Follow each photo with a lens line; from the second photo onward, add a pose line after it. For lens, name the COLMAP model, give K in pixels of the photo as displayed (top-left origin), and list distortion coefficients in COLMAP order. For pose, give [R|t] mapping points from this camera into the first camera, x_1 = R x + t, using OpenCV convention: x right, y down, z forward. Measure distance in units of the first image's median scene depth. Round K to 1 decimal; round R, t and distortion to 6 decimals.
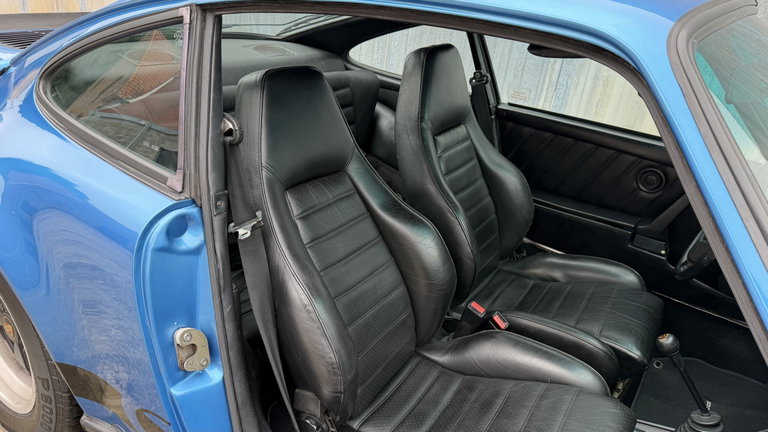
lens RADIAL K [[533.7, 0, 385.2], [0, 533.7, 213.5], [0, 0, 1]] dist [0.085841, -0.145789]
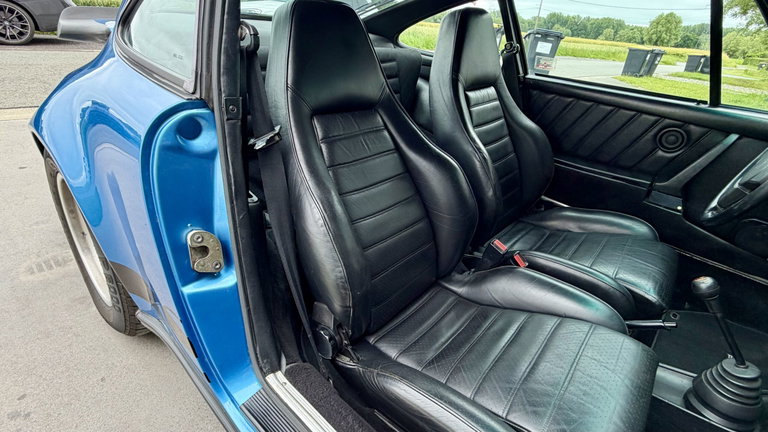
lens RADIAL K [[367.2, 0, 384.0], [0, 367.2, 216.0], [0, 0, 1]] dist [-0.005874, 0.000318]
pose [[0.988819, 0.046703, -0.141621, 0.052763], [-0.040523, 0.998109, 0.046218, 0.096060], [0.143512, -0.039962, 0.988841, 0.252263]]
